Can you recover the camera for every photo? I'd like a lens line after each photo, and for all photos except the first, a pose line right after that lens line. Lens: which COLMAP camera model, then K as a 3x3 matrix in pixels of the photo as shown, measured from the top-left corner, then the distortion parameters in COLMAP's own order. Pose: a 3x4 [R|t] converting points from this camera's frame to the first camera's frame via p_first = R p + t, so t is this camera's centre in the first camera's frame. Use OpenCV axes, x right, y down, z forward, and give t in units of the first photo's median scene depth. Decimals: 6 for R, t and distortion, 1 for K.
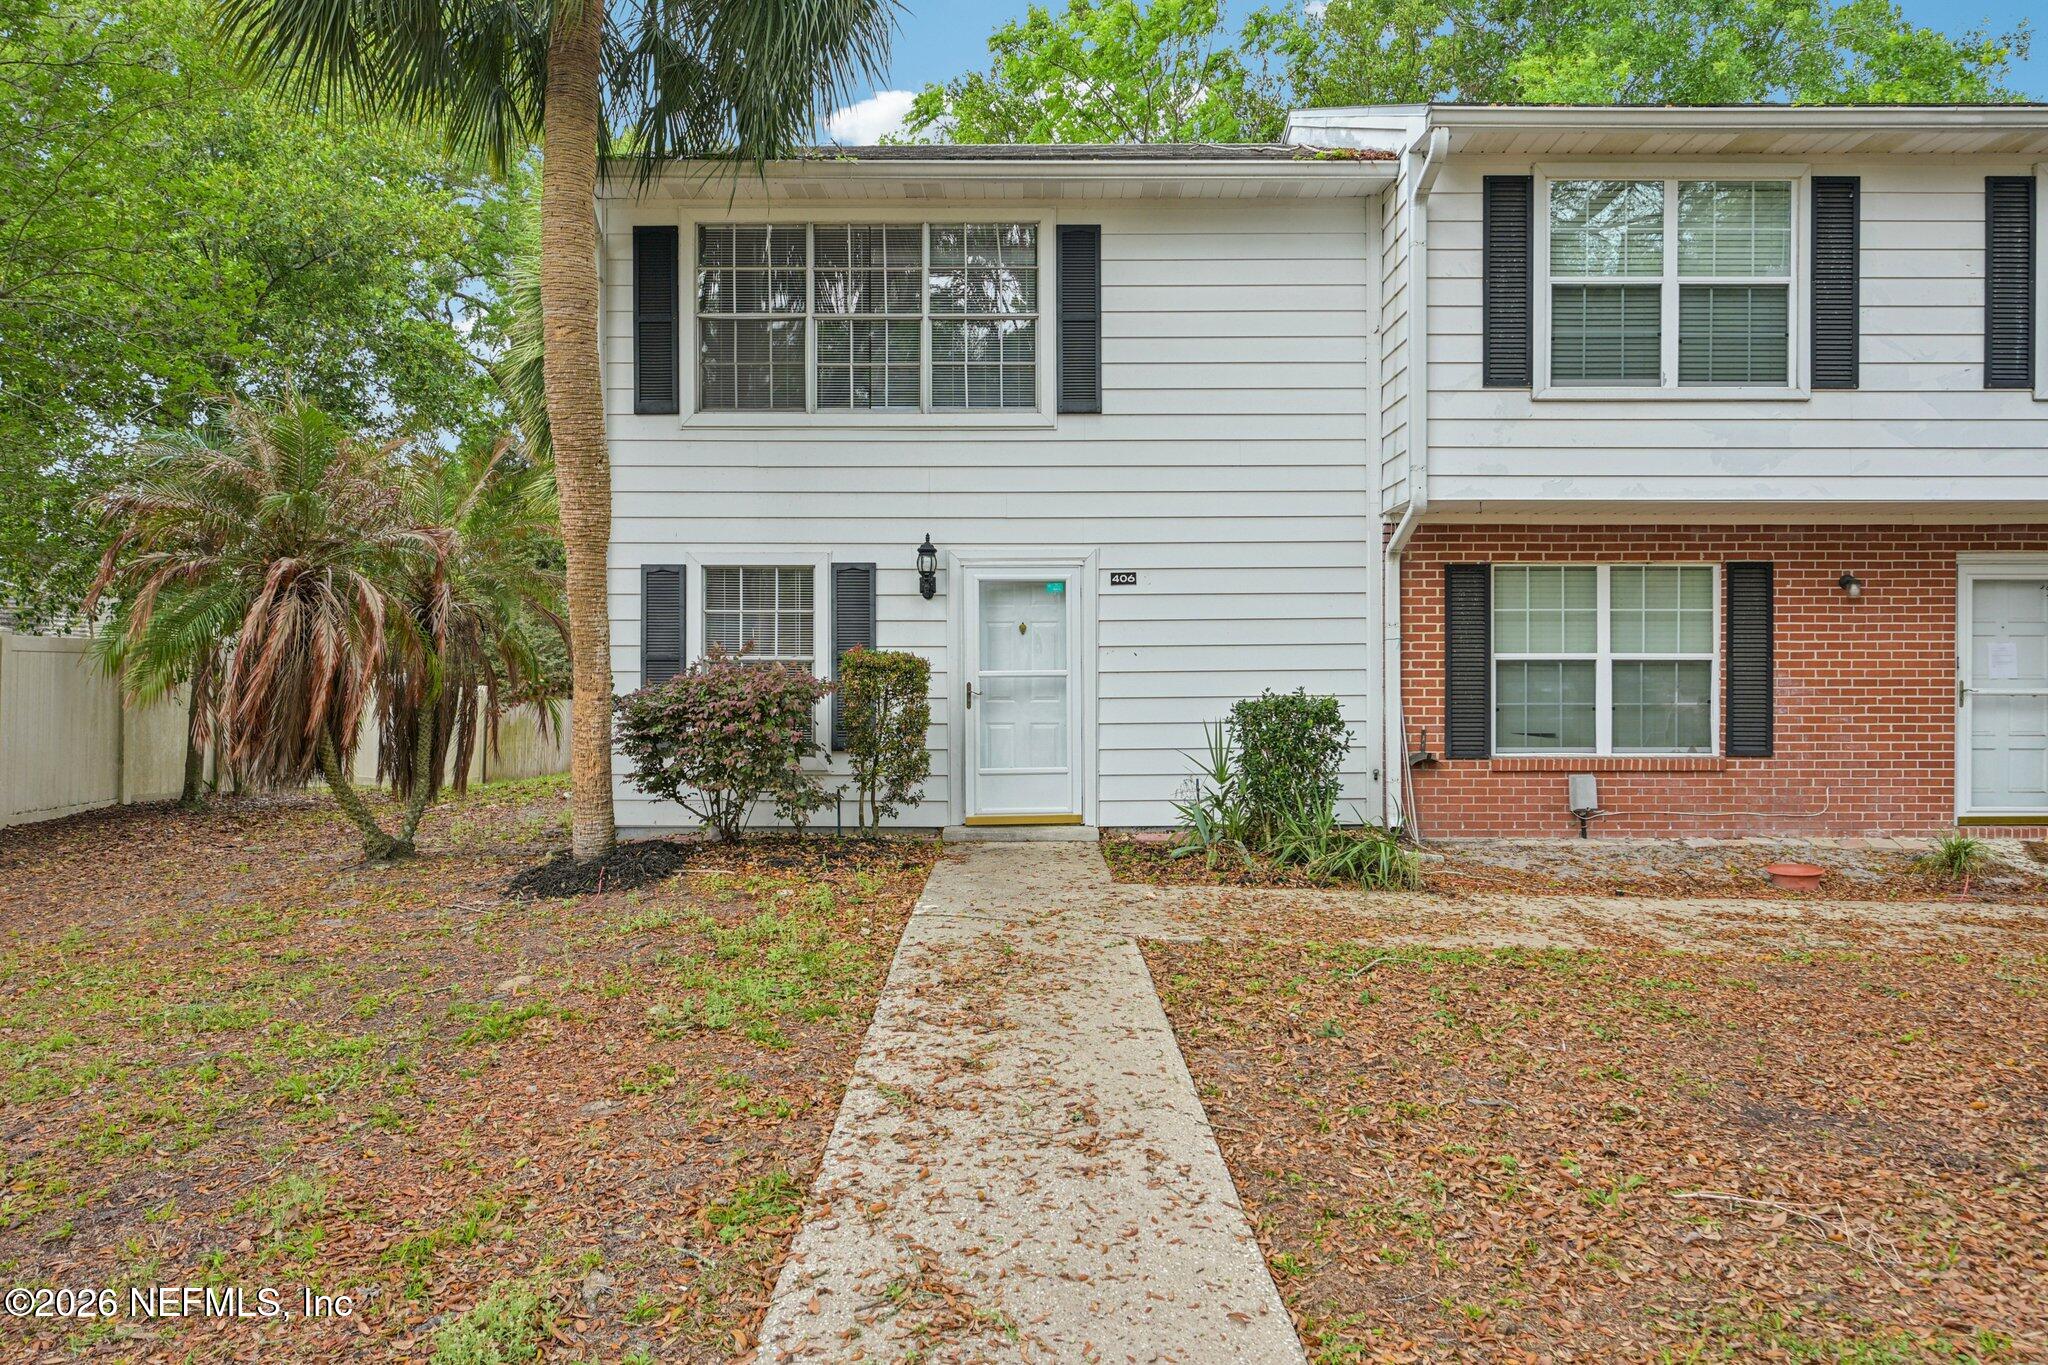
lens RADIAL K [[1280.3, 0, 1019.3], [0, 1280.3, 657.8], [0, 0, 1]] dist [-0.002350, -0.000358]
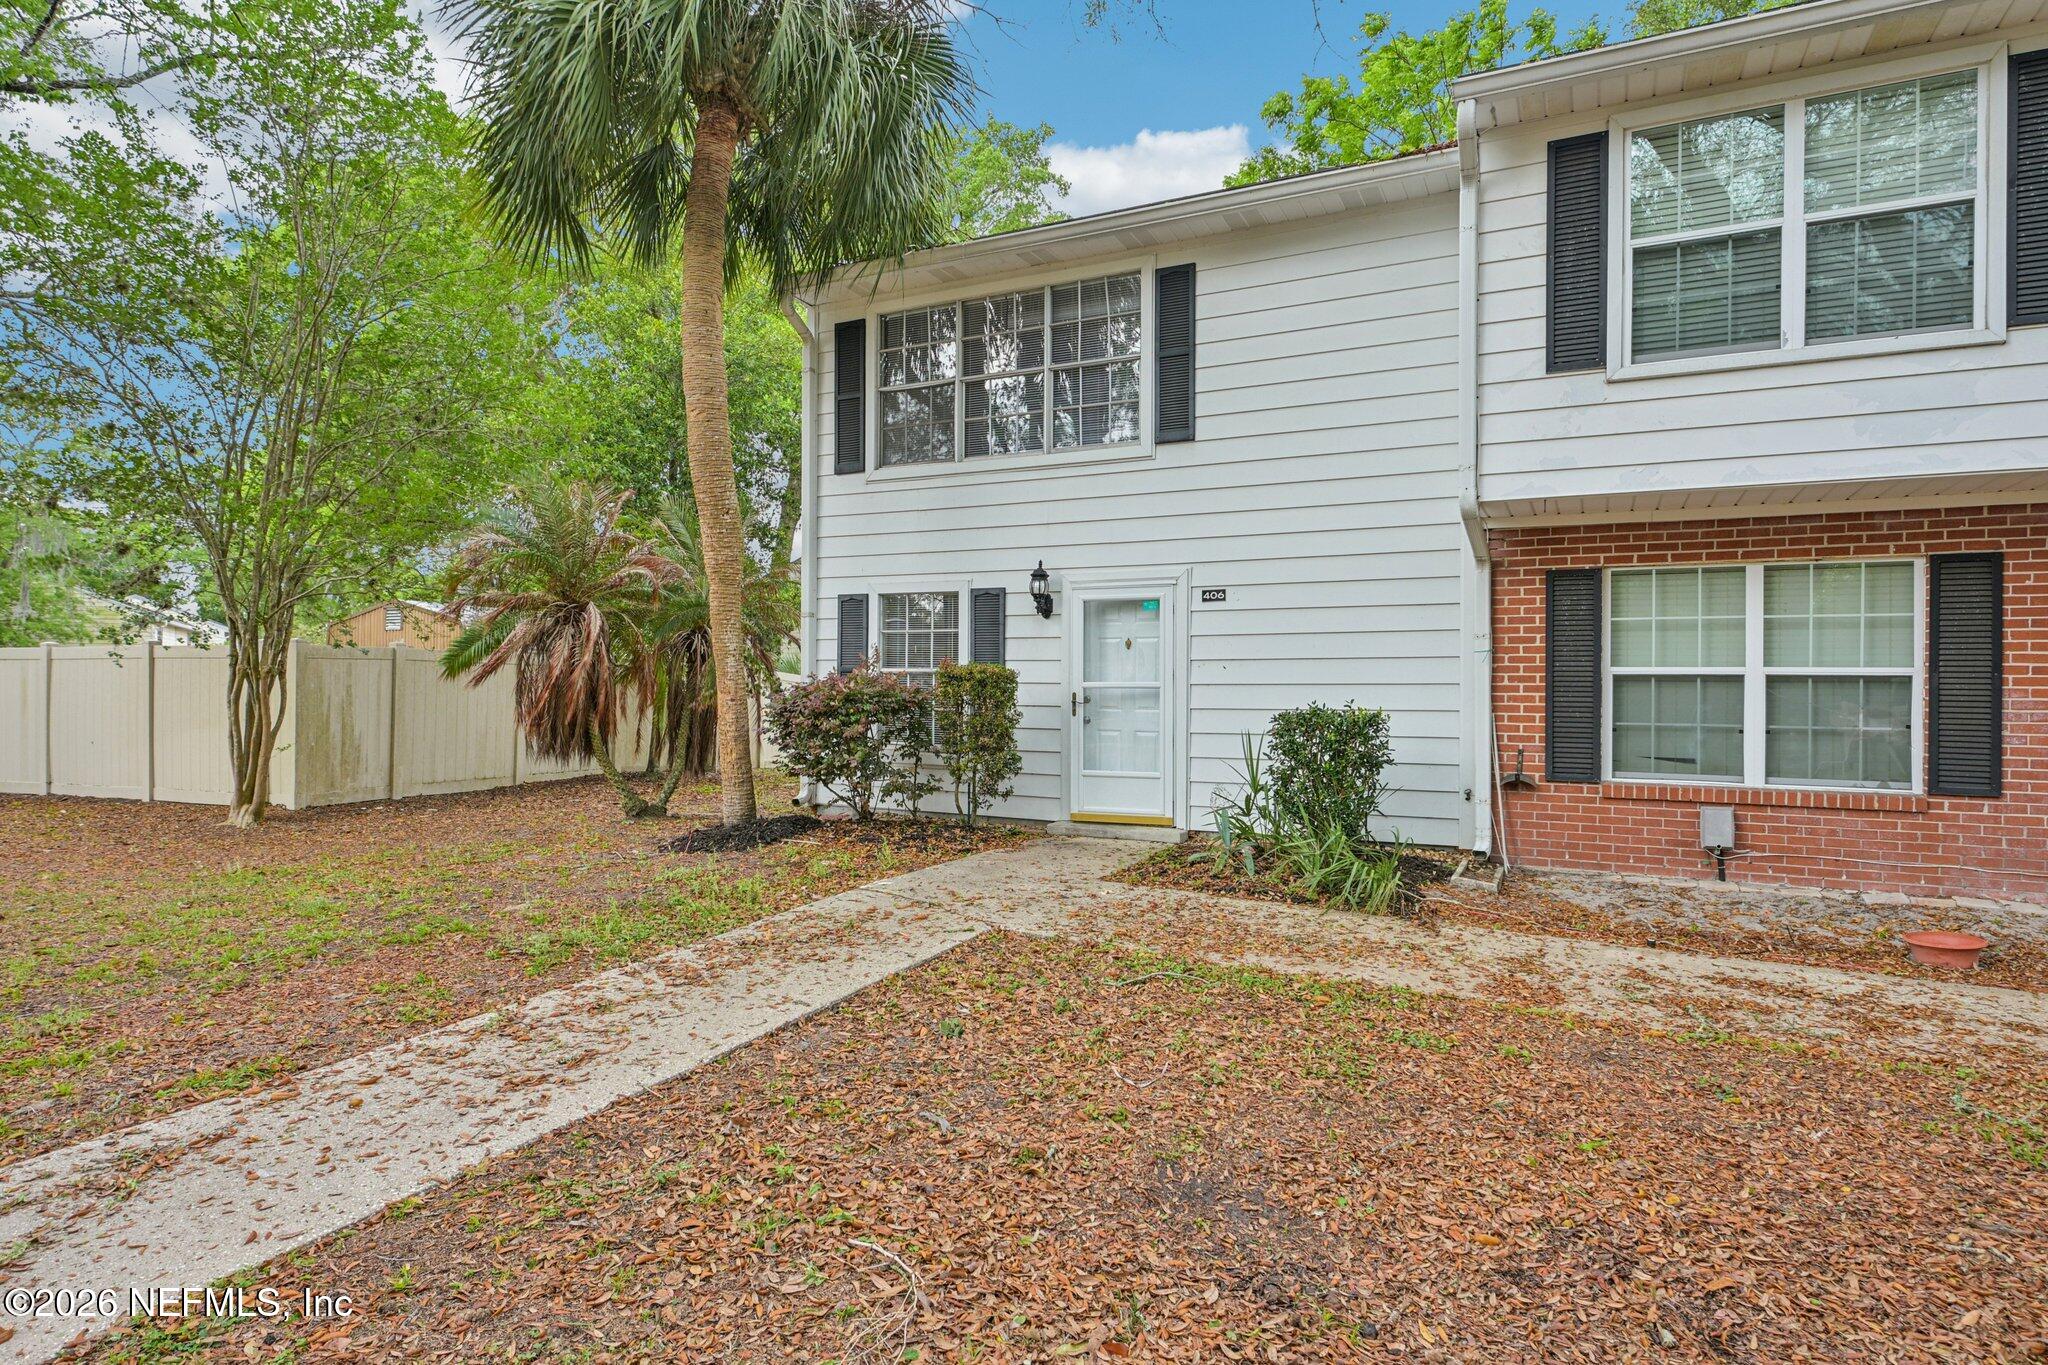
lens RADIAL K [[1094.8, 0, 1022.4], [0, 1094.8, 678.0], [0, 0, 1]] dist [-0.001899, -0.001480]
pose [[0.897321, 0.005934, -0.441340, 0.344152], [-0.006460, 0.999979, 0.000310, 0.006768], [0.441332, 0.002573, 0.897340, 0.126302]]
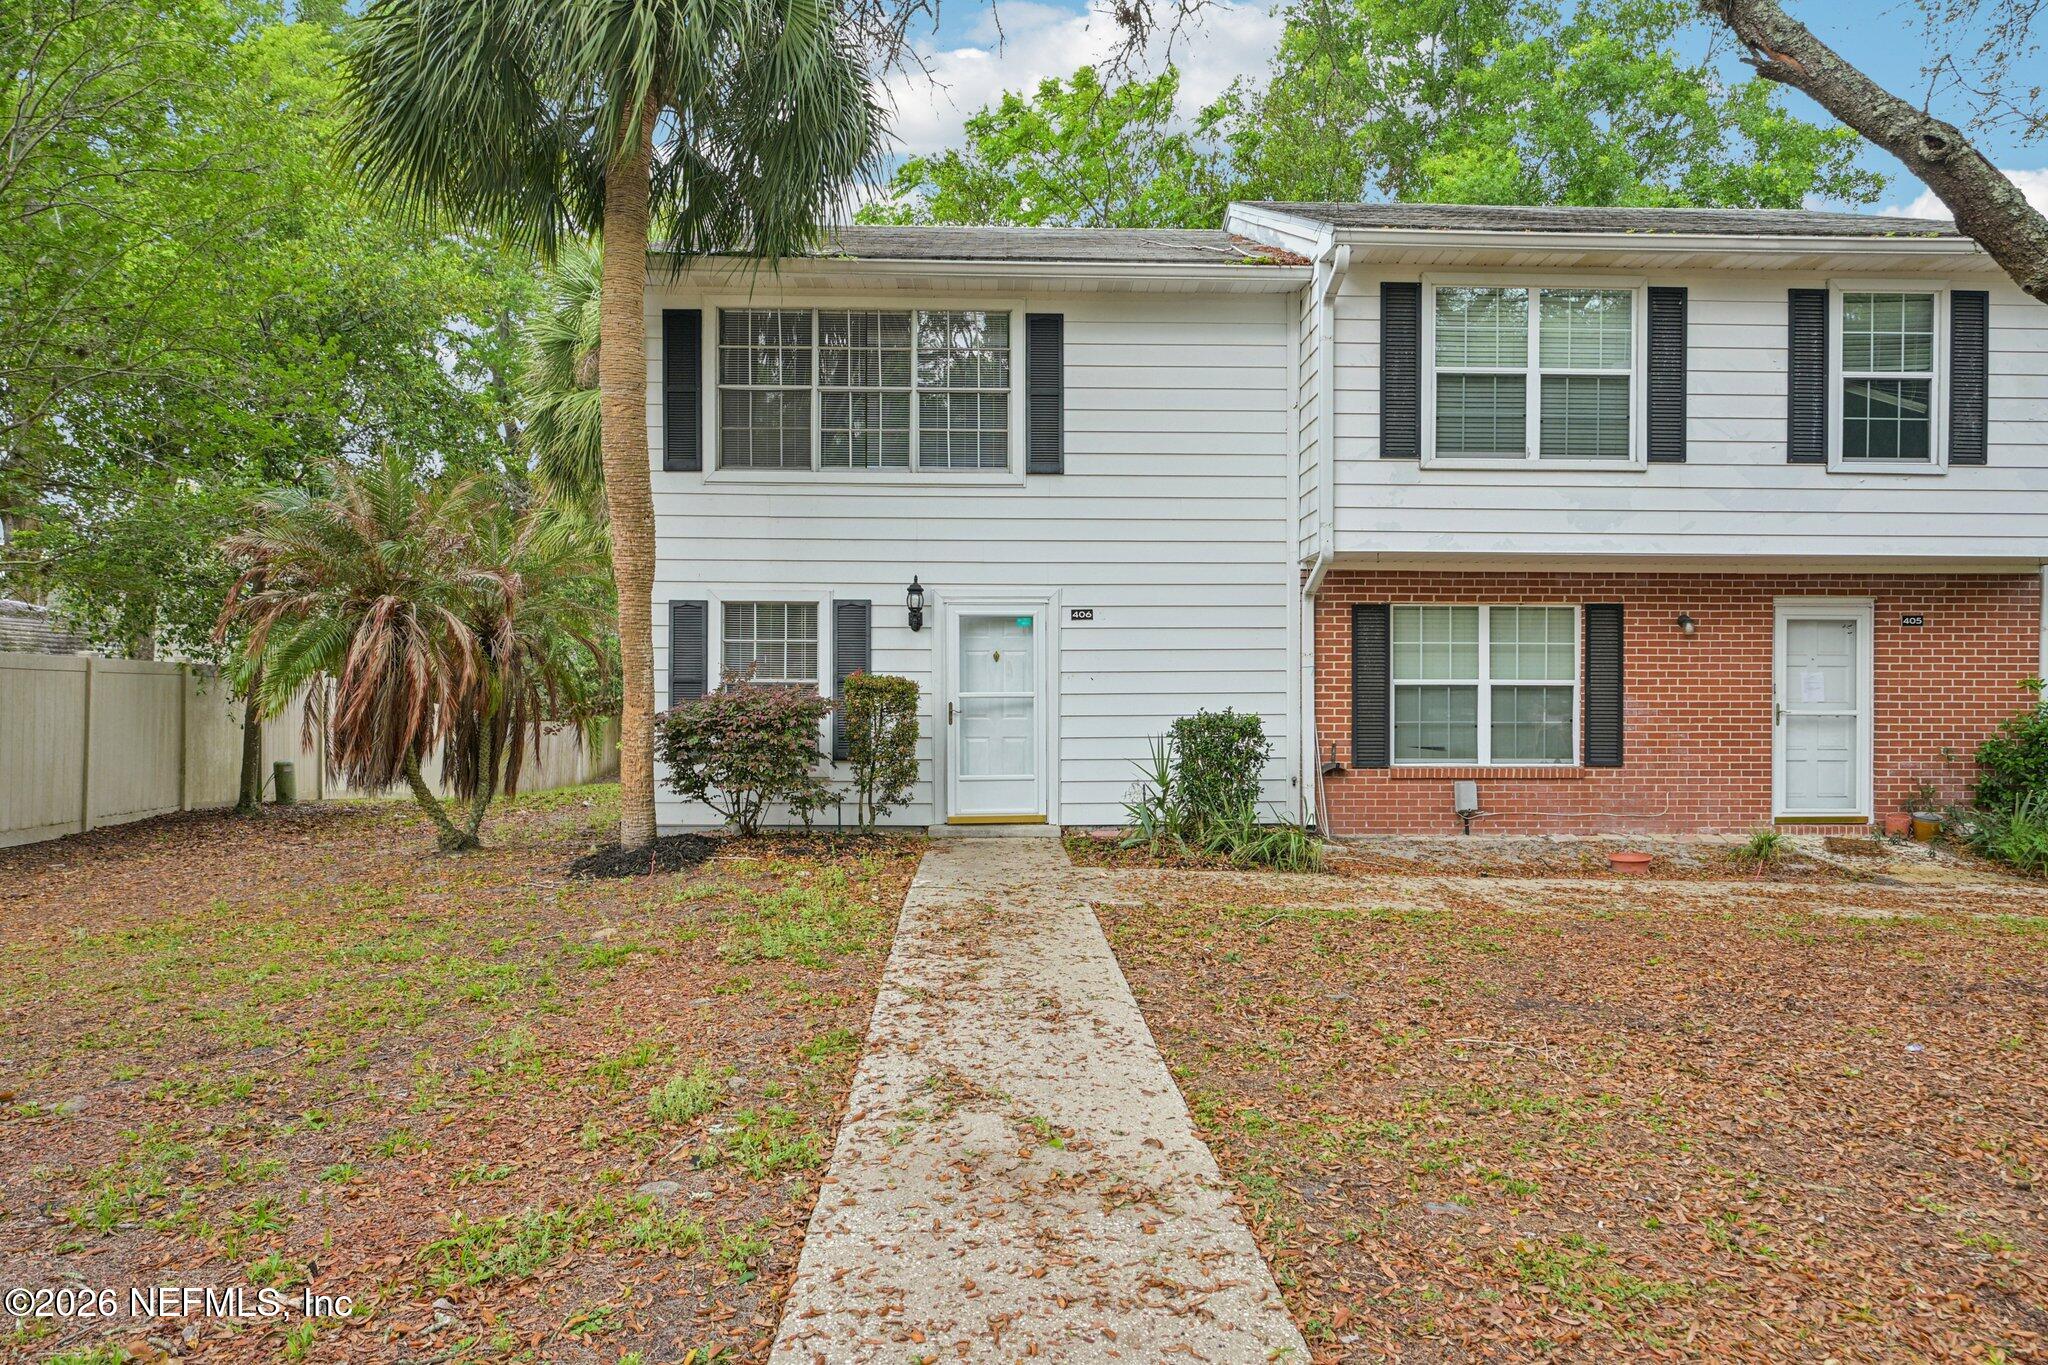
lens RADIAL K [[1266.1, 0, 1024.0], [0, 1266.1, 682.5], [0, 0, 1]] dist [-0.002932, -0.000527]
pose [[0.999422, 0.003713, 0.033791, -0.011318], [-0.003673, 0.999992, -0.001241, 0.002267], [-0.033795, 0.001116, 0.999428, -0.164849]]
